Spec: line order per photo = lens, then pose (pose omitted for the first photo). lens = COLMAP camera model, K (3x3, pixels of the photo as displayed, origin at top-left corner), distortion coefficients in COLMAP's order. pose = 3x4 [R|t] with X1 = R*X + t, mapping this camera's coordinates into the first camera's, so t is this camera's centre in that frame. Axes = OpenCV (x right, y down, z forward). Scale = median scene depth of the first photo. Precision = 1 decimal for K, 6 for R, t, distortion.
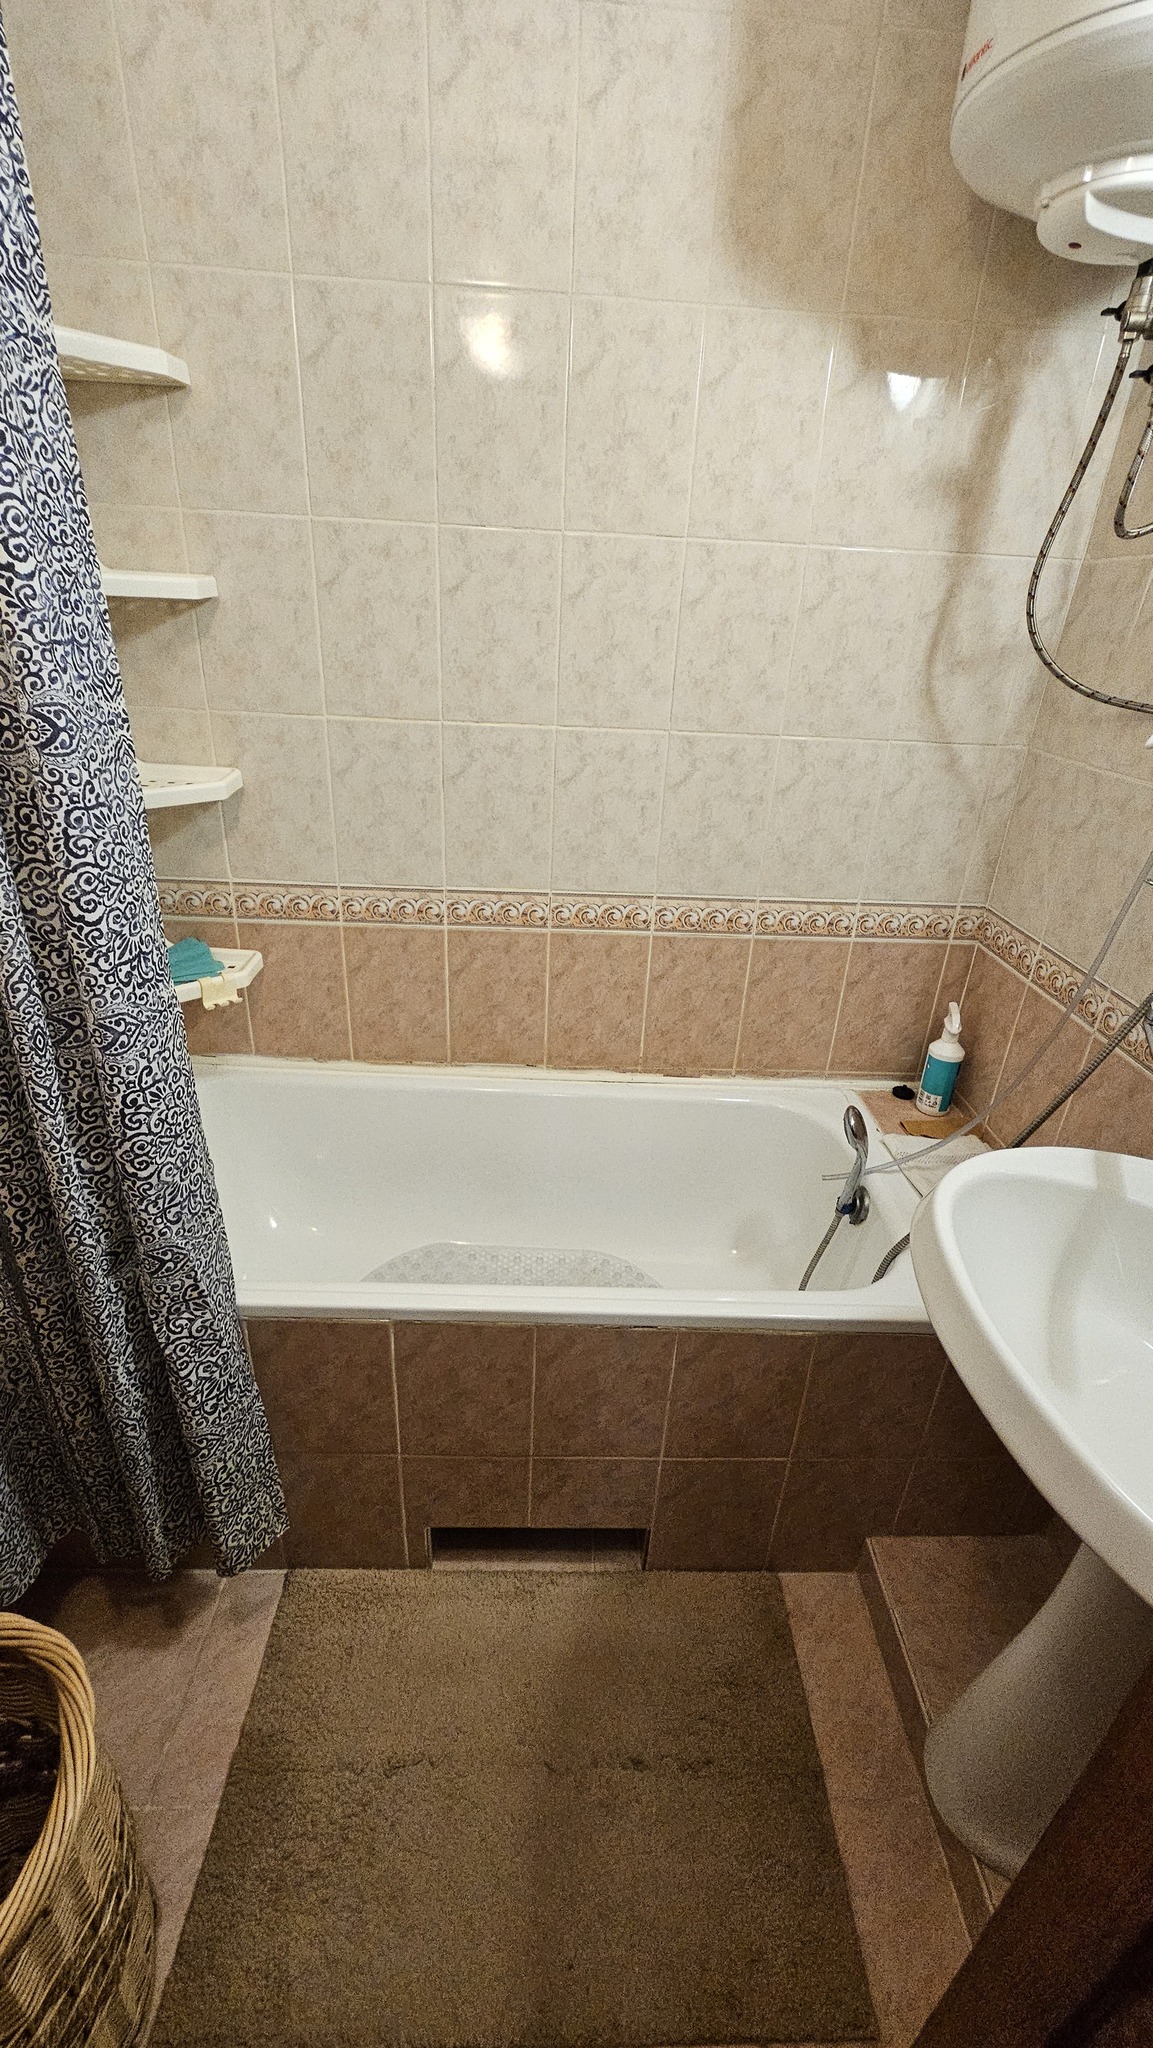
lens RADIAL K [[837.2, 0, 584.9], [0, 837.2, 1013.0], [0, 0, 1]] dist [-0.002376, 0.000762]
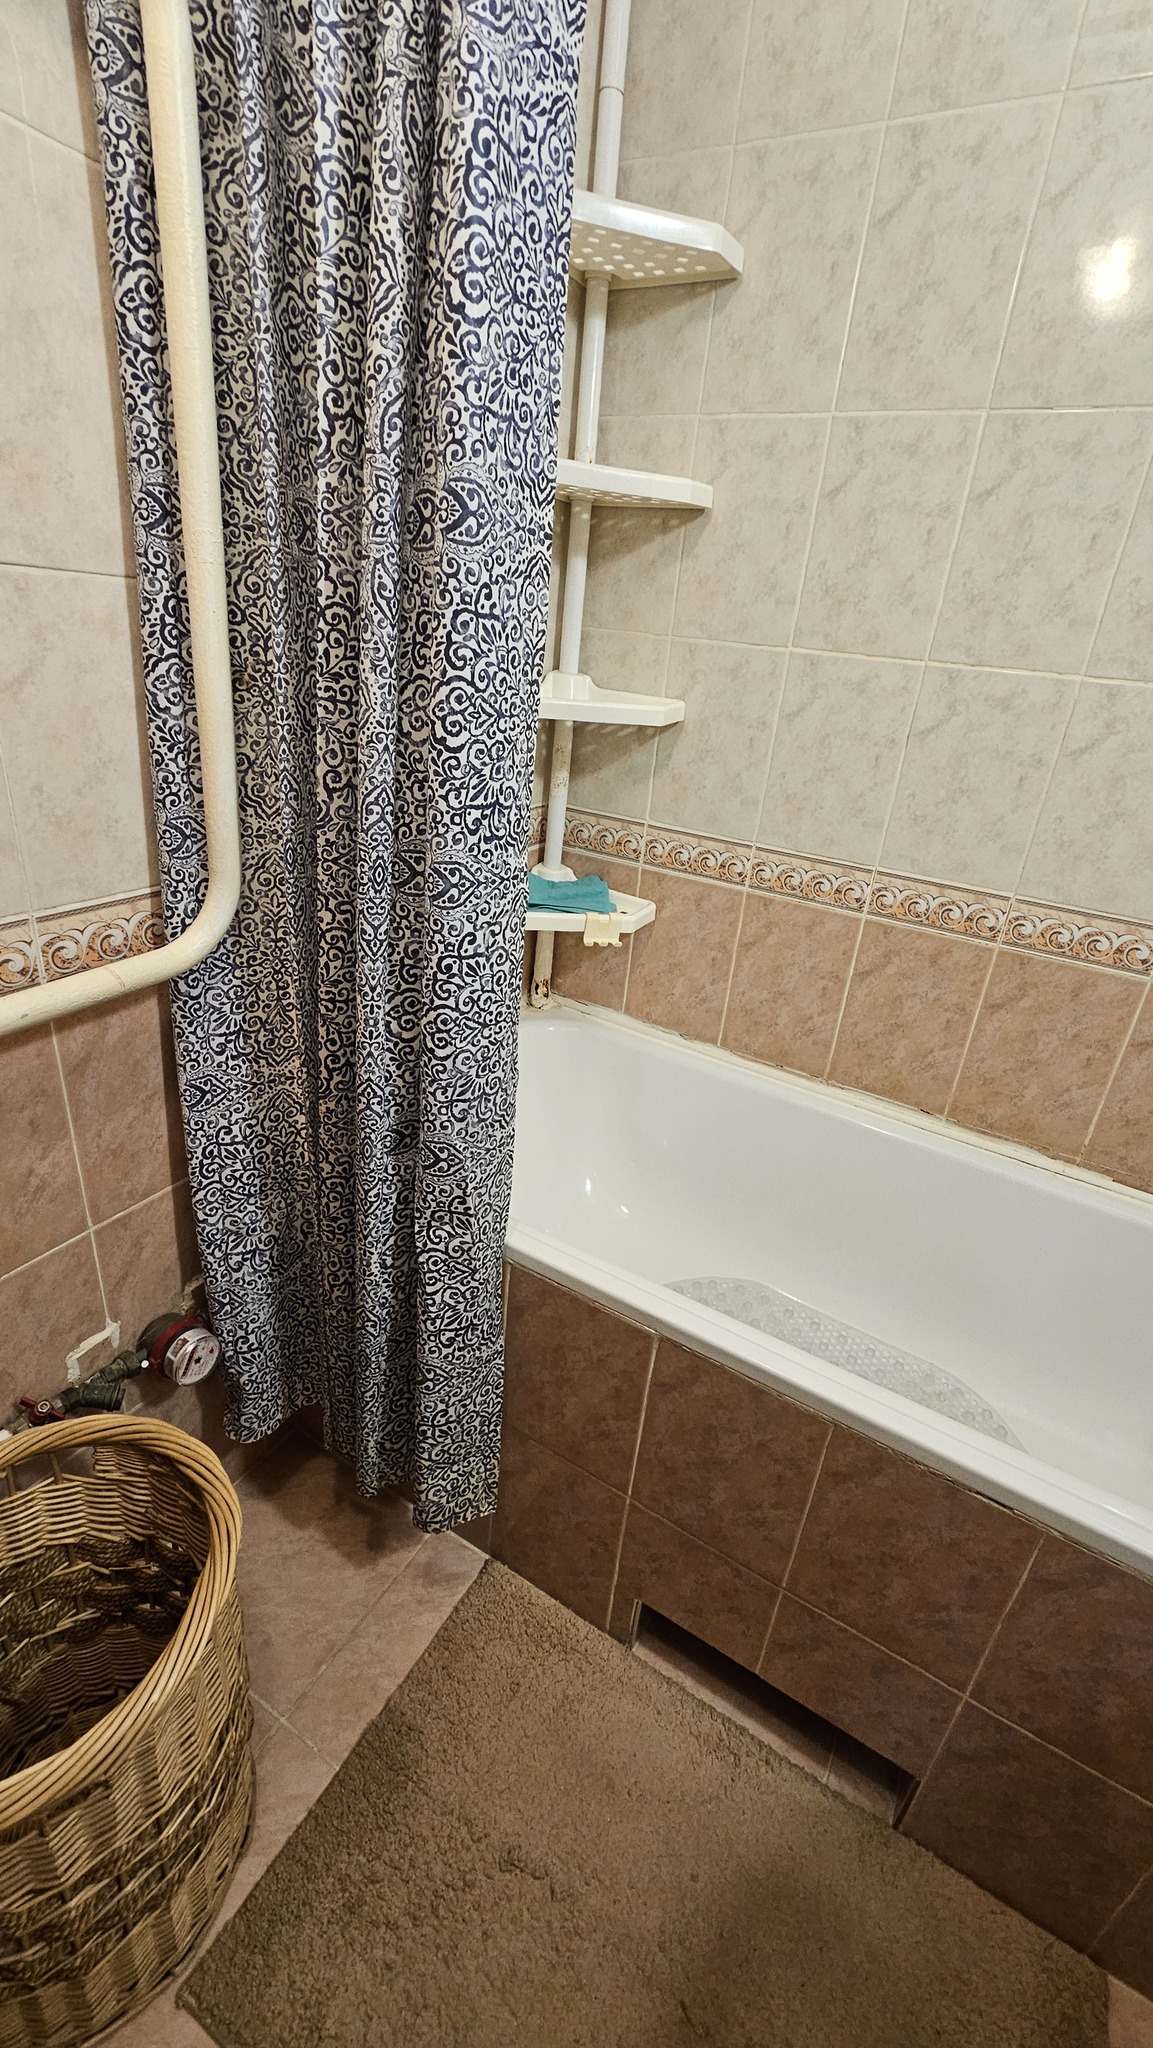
lens RADIAL K [[837.2, 0, 584.5], [0, 837.2, 1015.7], [0, 0, 1]] dist [-0.002376, 0.000762]
pose [[0.852713, 0.243196, -0.462315, 0.005763], [-0.269161, 0.963042, 0.010147, 0.069357], [0.447697, 0.115785, 0.886657, 0.180762]]
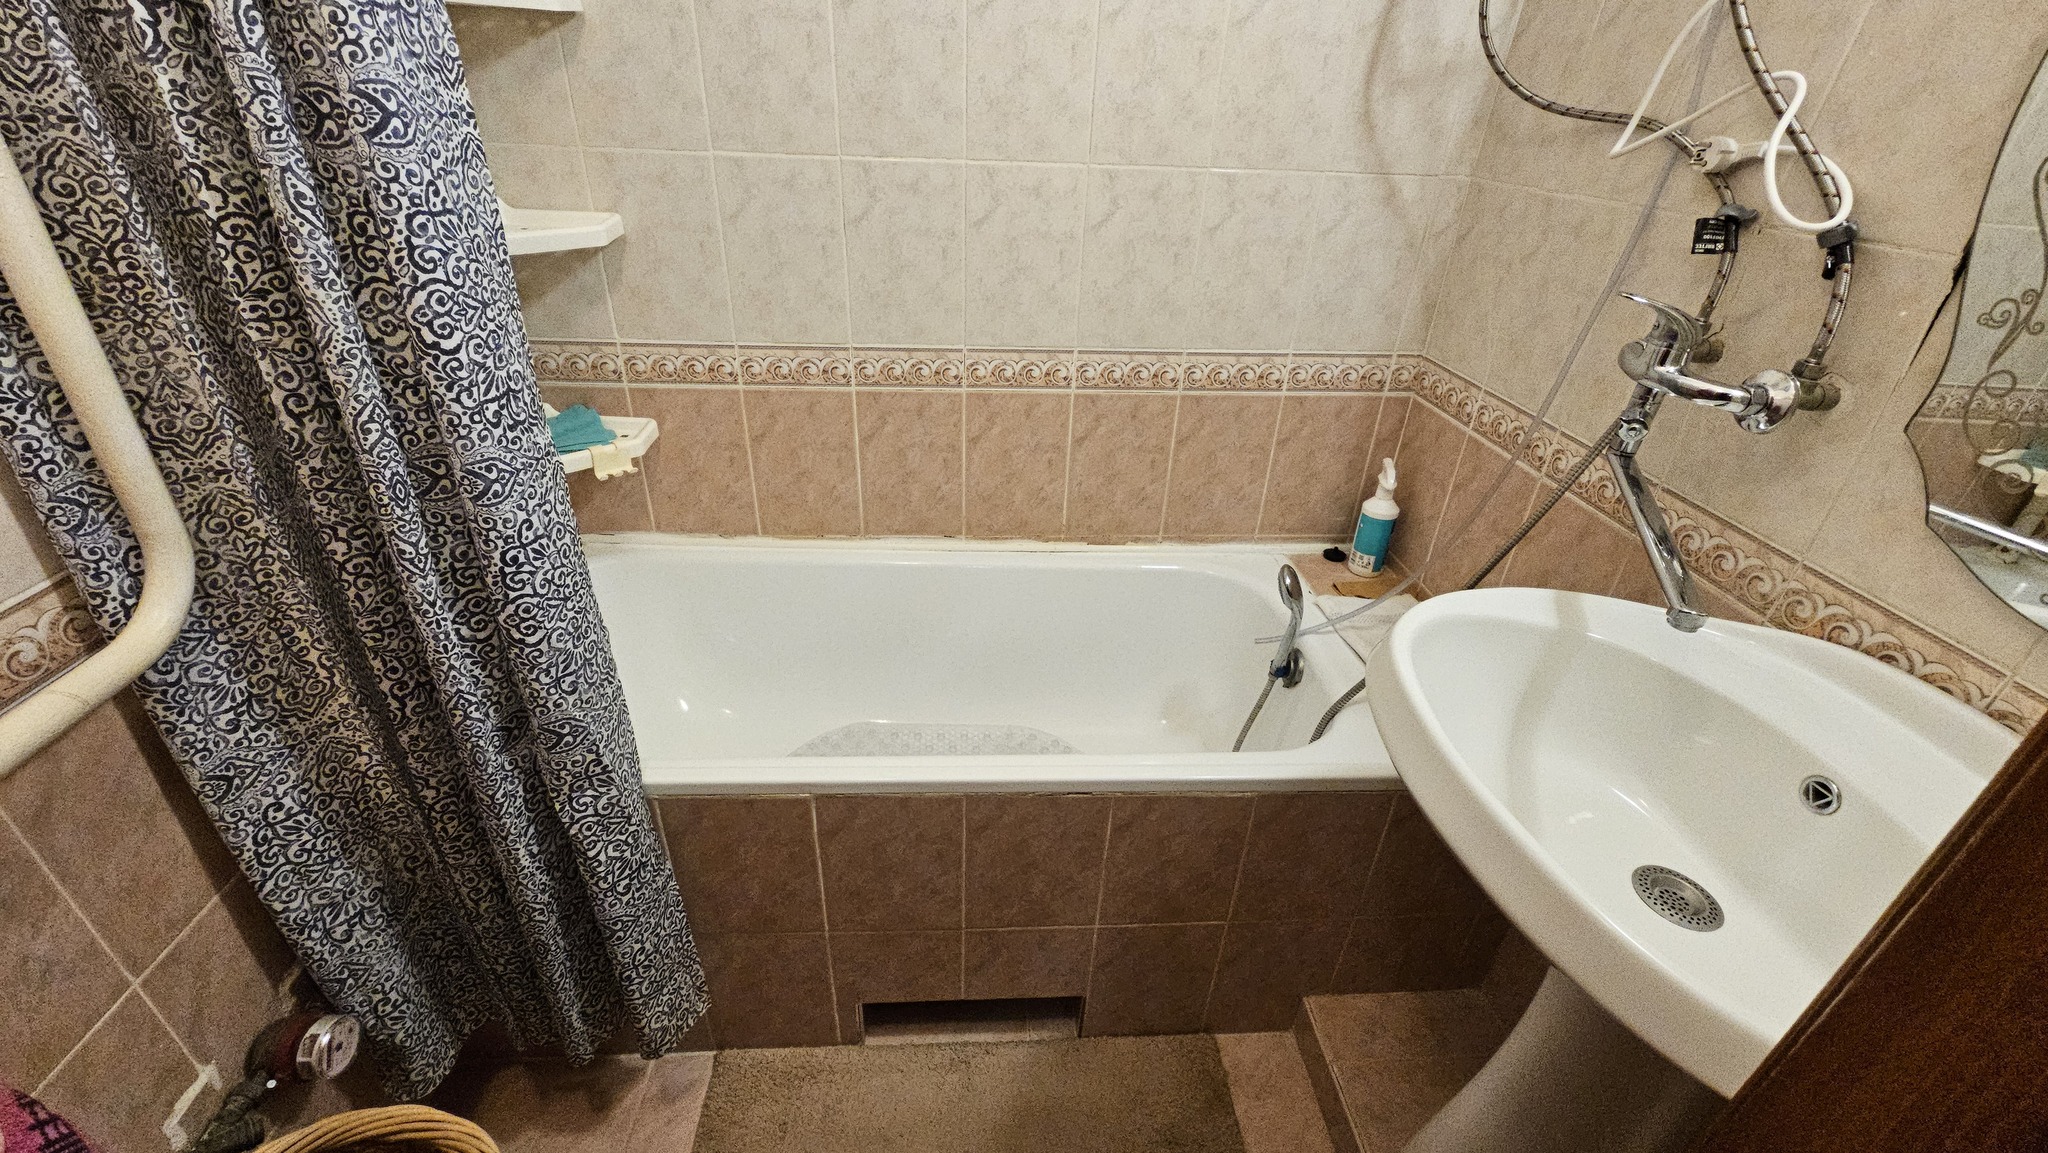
lens RADIAL K [[837.2, 0, 1016.2], [0, 837.2, 566.5], [0, 0, 1]] dist [-0.002376, 0.000762]
pose [[0.999404, -0.026831, 0.021729, -0.011626], [0.025245, 0.997211, 0.070231, 0.041452], [-0.023553, -0.069641, 0.997294, 0.056405]]
